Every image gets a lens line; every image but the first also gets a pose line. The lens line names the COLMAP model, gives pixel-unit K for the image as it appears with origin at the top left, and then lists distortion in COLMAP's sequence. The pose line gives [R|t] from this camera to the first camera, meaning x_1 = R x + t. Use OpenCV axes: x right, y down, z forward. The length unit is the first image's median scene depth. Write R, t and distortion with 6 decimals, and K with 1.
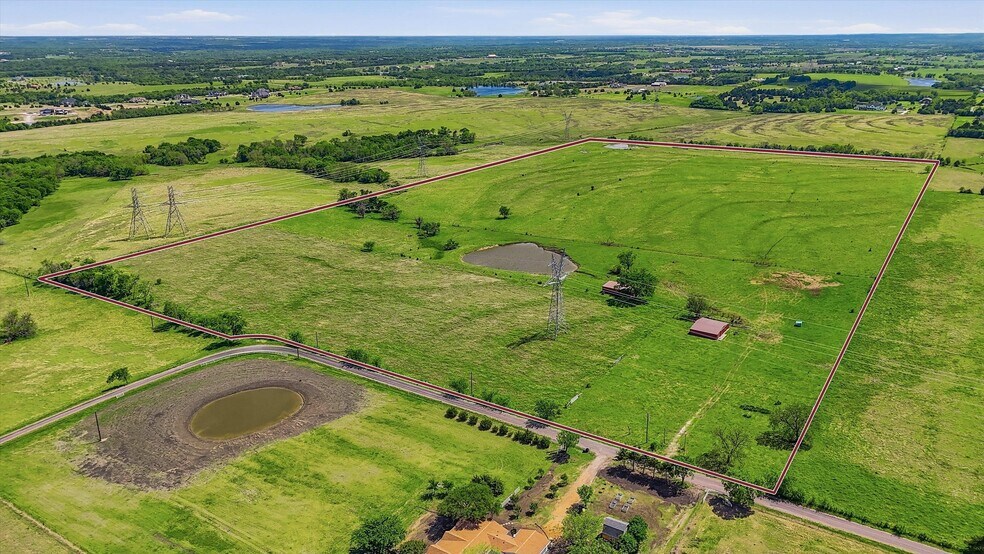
lens RADIAL K [[720.1, 0, 487.6], [0, 720.1, 275.1], [0, 0, 1]] dist [0.058981, -0.045769]
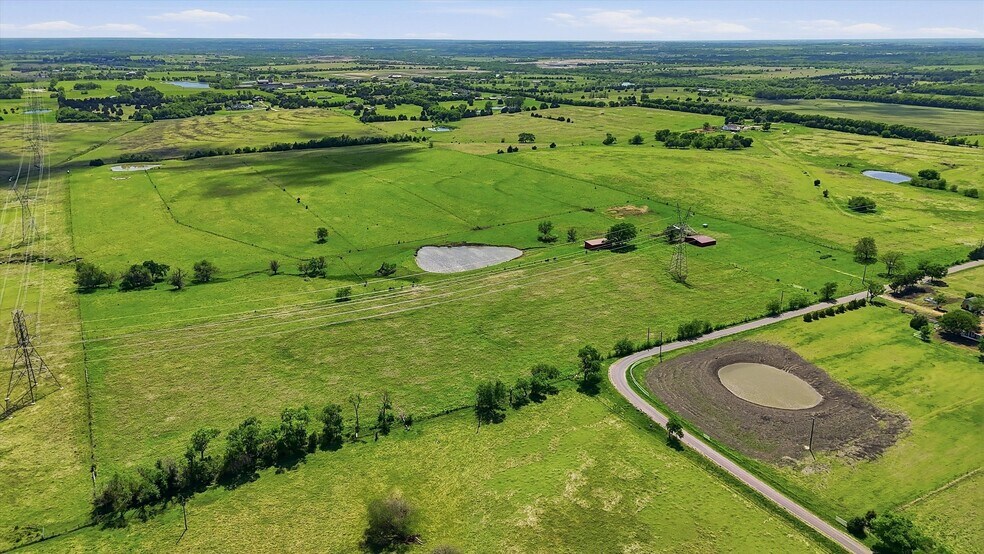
lens RADIAL K [[720.1, 0, 492.8], [0, 720.1, 276.0], [0, 0, 1]] dist [0.058981, -0.045769]
pose [[0.460260, -0.277002, 0.843463, -0.939347], [0.282443, 0.946401, 0.156685, -0.170157], [-0.841657, 0.166115, 0.513829, 0.512568]]
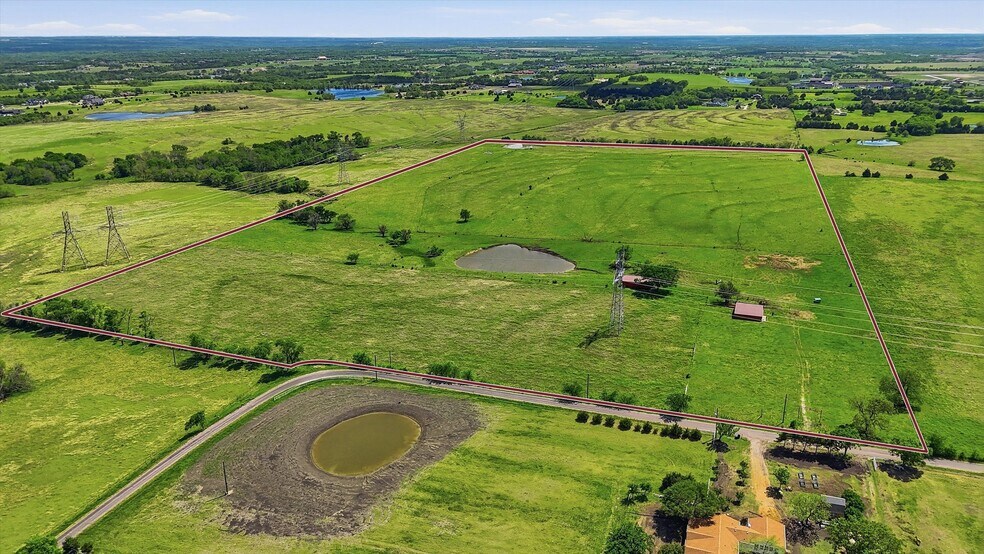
lens RADIAL K [[720.1, 0, 488.4], [0, 720.1, 281.8], [0, 0, 1]] dist [0.058981, -0.045769]
pose [[0.970750, -0.077087, 0.227382, -0.252870], [0.075726, 0.997020, 0.014718, -0.012193], [-0.227839, 0.002932, 0.973694, 0.040646]]
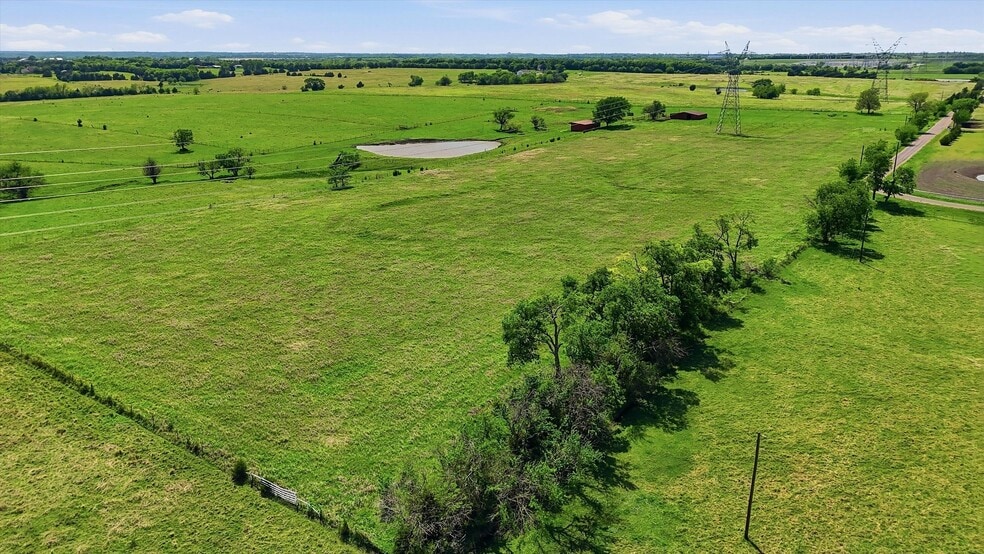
lens RADIAL K [[720.1, 0, 497.3], [0, 720.1, 274.5], [0, 0, 1]] dist [0.058981, -0.045769]
pose [[0.032398, -0.295614, 0.954758, -0.790769], [0.317464, 0.908834, 0.270623, -0.096117], [-0.947717, 0.294334, 0.123291, 1.032956]]
